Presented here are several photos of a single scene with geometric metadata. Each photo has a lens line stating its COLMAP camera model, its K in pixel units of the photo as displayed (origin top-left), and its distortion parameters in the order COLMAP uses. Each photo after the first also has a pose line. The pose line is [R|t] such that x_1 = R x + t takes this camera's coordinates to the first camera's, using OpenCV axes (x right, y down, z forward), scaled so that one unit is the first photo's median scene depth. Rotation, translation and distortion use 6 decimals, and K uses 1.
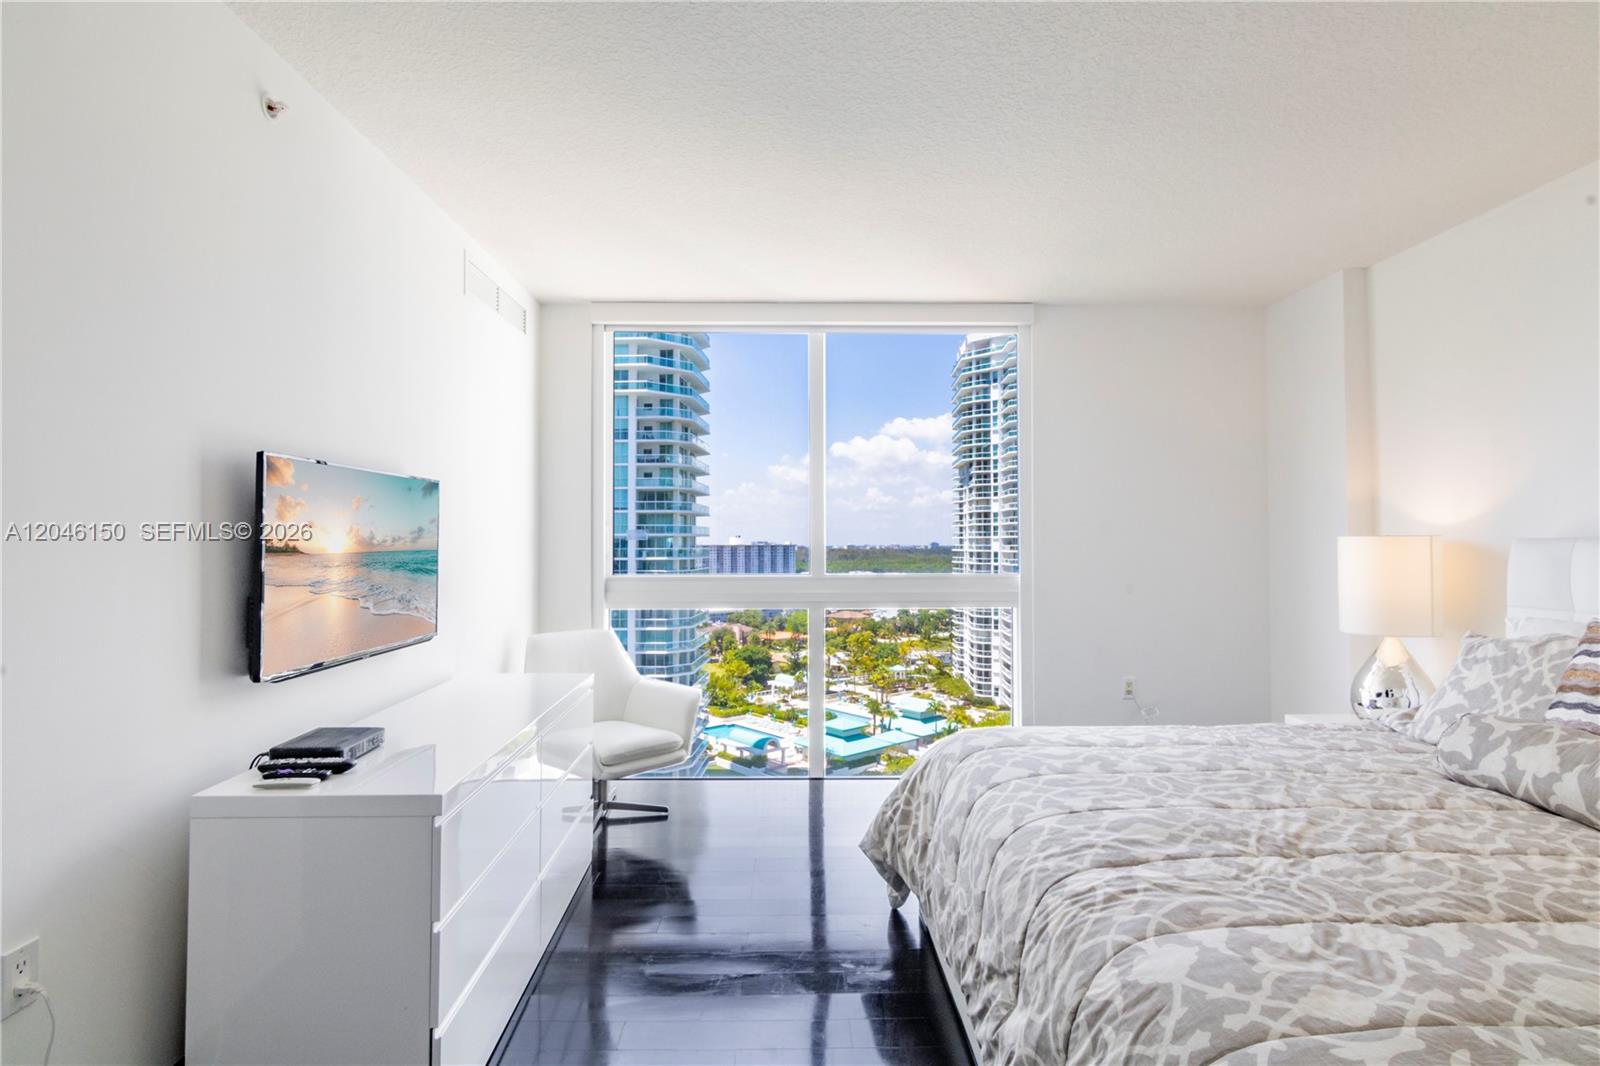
lens RADIAL K [[819.4, 0, 791.2], [0, 819.4, 528.7], [0, 0, 1]] dist [-0.000841, 0.002996]
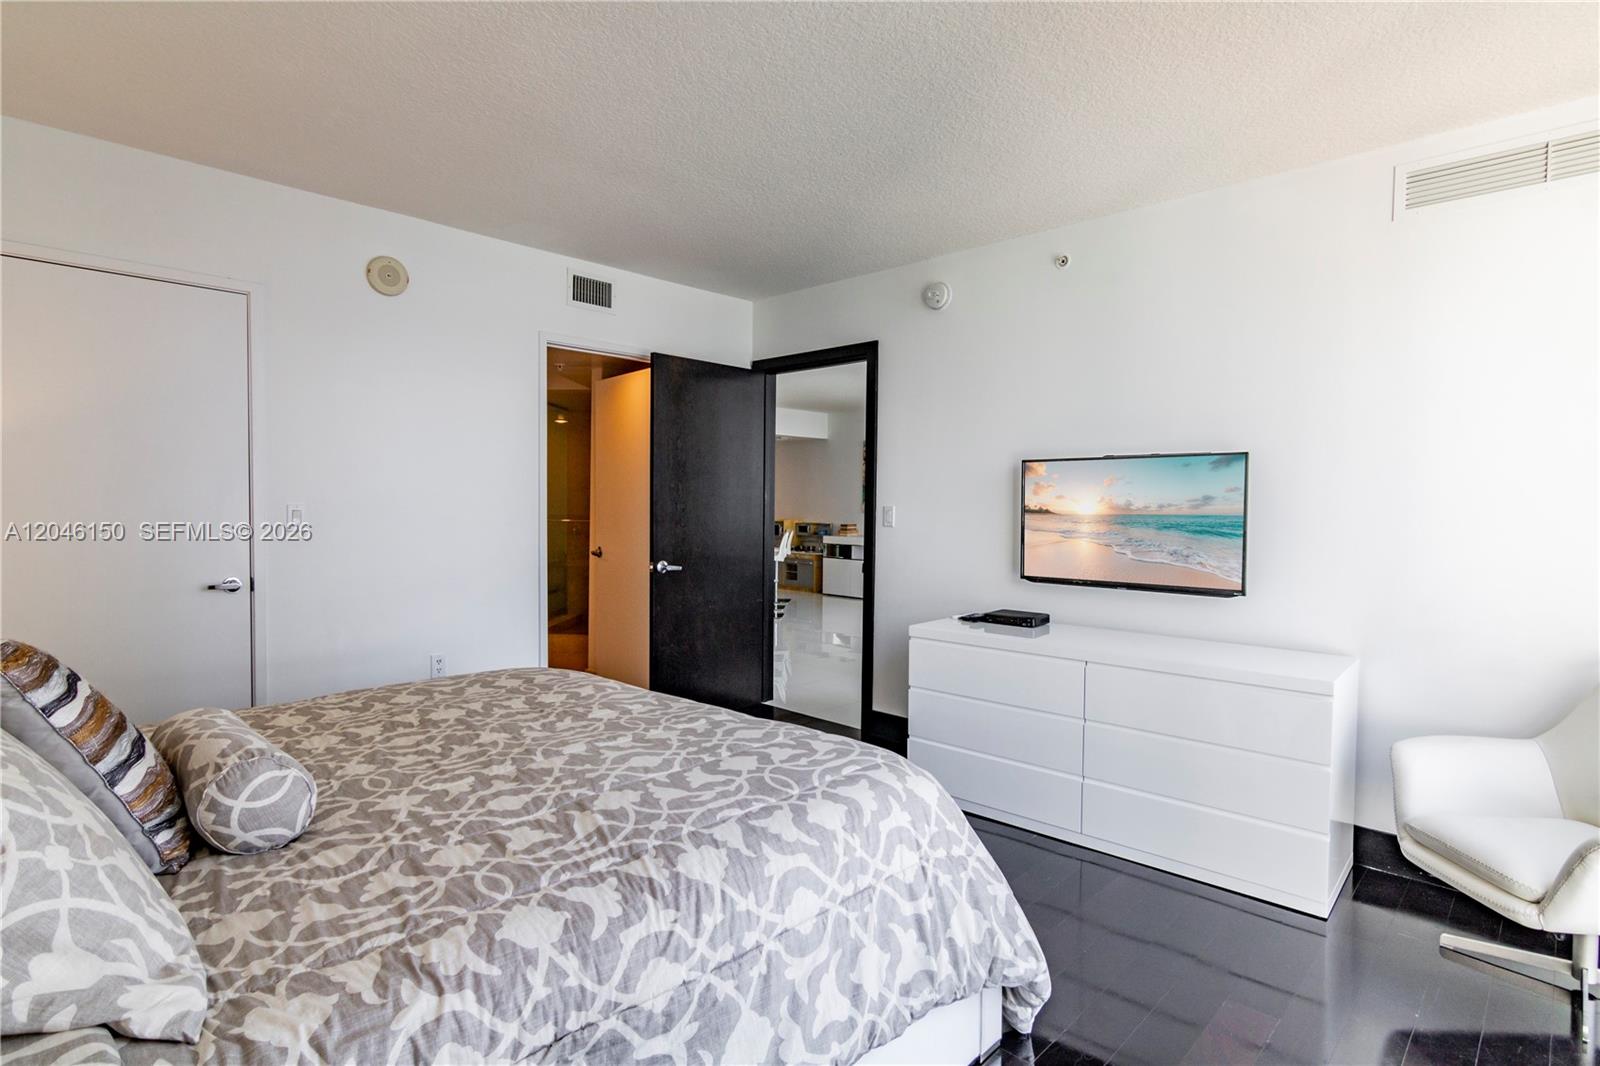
lens RADIAL K [[819.4, 0, 813.5], [0, 819.4, 525.0], [0, 0, 1]] dist [-0.000841, 0.002996]
pose [[-0.687460, 0.011264, -0.726135, 1.003888], [0.004714, 0.999928, 0.011048, 0.031702], [0.726207, 0.004172, -0.687463, 1.790137]]
